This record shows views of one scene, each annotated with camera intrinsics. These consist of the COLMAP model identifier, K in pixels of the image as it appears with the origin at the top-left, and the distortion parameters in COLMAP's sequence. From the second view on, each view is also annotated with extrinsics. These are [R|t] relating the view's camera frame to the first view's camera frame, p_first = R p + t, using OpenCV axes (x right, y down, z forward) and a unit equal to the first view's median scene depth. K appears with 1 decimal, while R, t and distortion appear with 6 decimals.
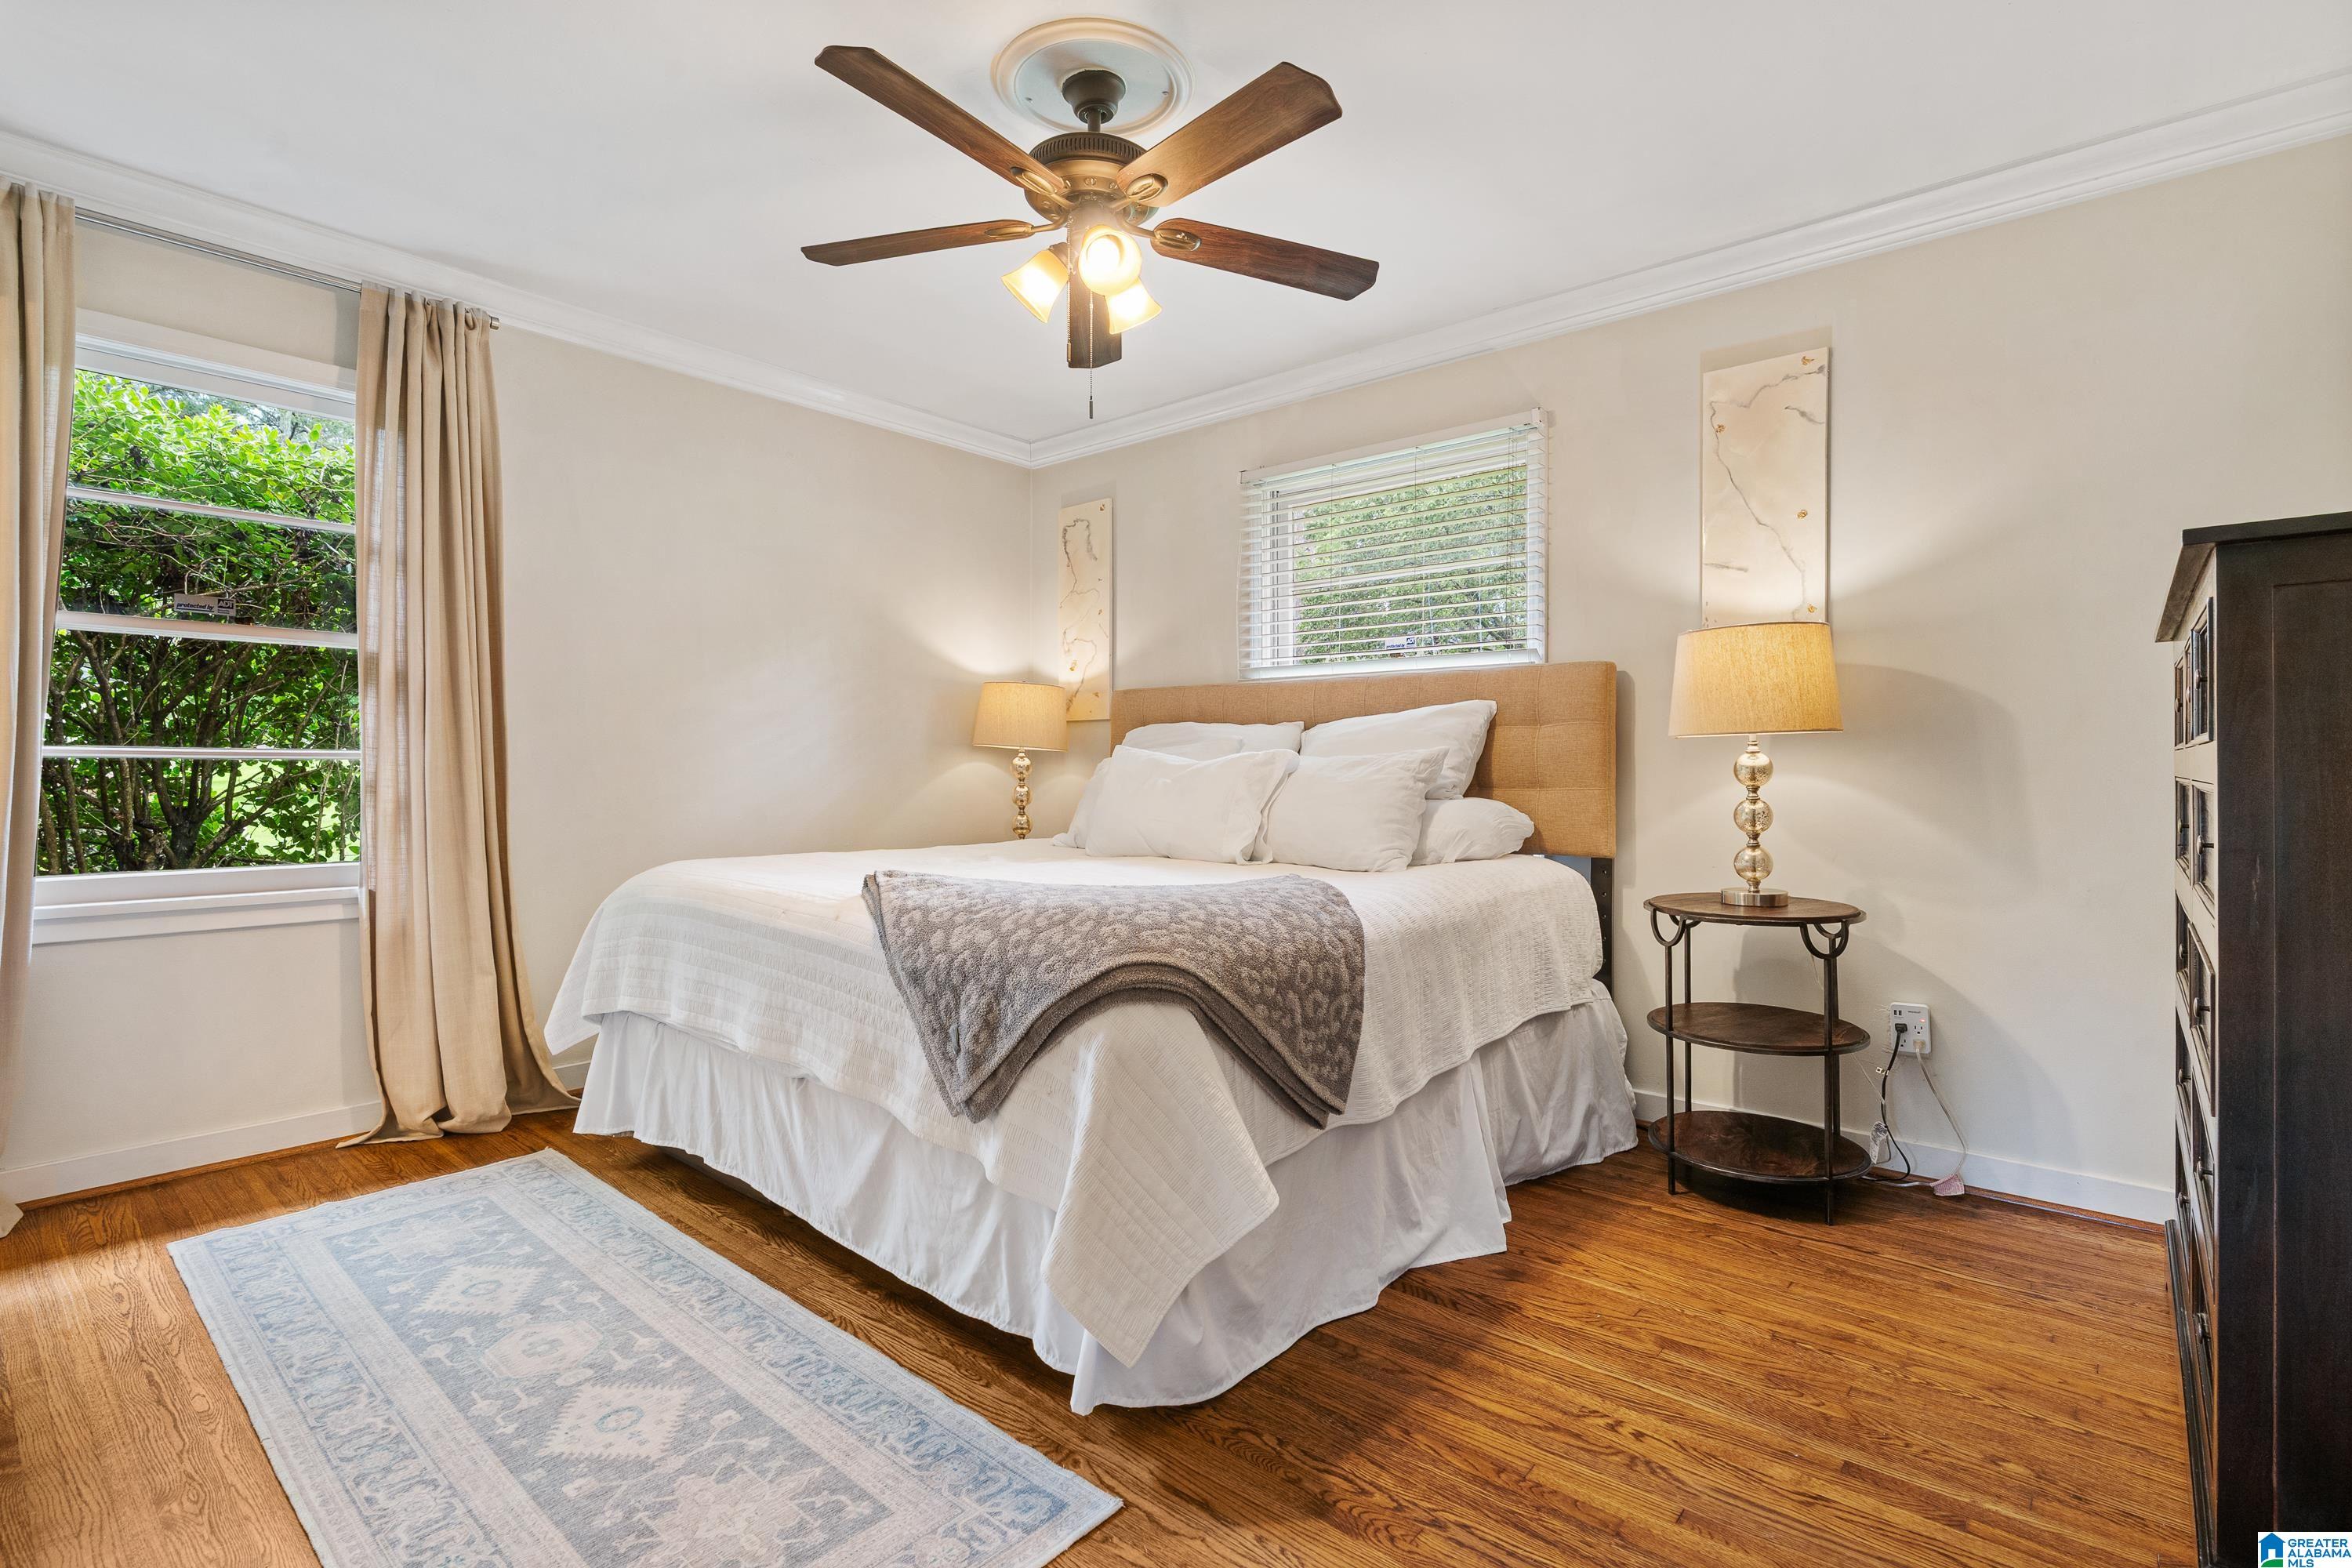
lens RADIAL K [[1085.1, 0, 1199.7], [0, 1085.1, 779.2], [0, 0, 1]] dist [-0.002120, 0.000876]
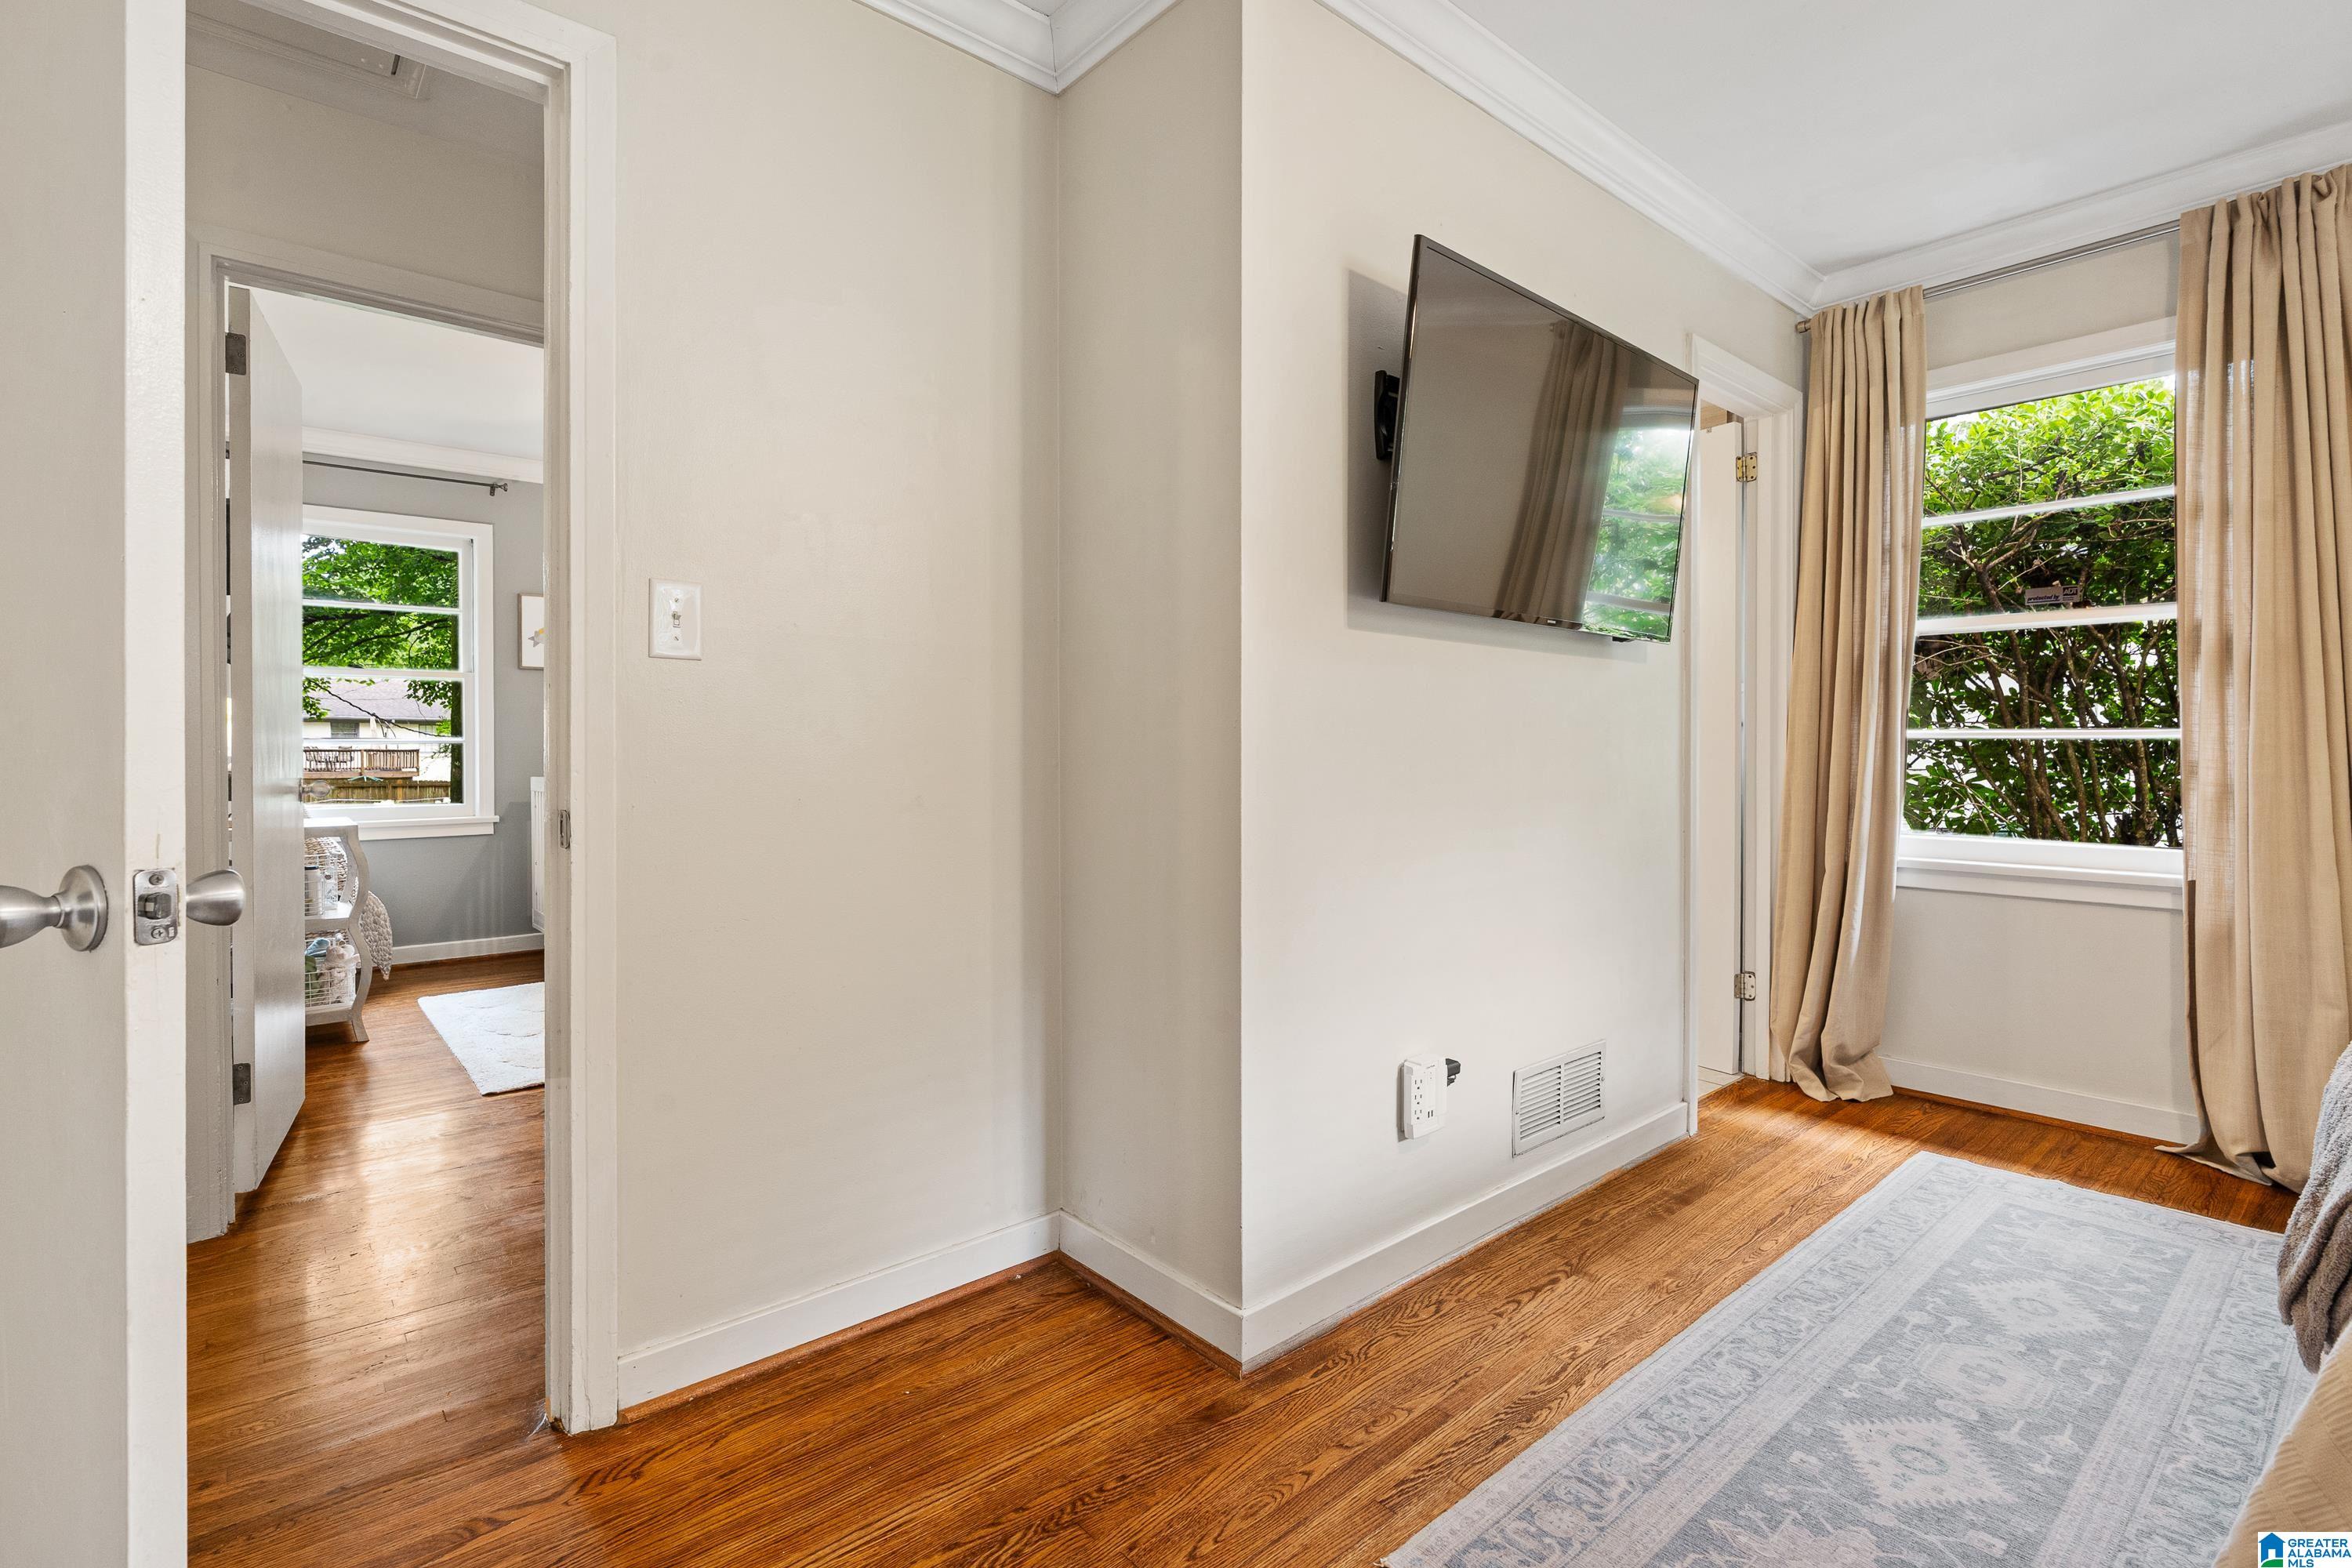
lens RADIAL K [[1085.1, 0, 1177.4], [0, 1085.1, 778.5], [0, 0, 1]] dist [-0.002120, 0.000876]
pose [[-0.147161, 0.027195, -0.988739, 0.310576], [-0.007188, 0.999566, 0.028562, -0.004438], [0.989086, 0.011310, -0.146902, 0.353396]]
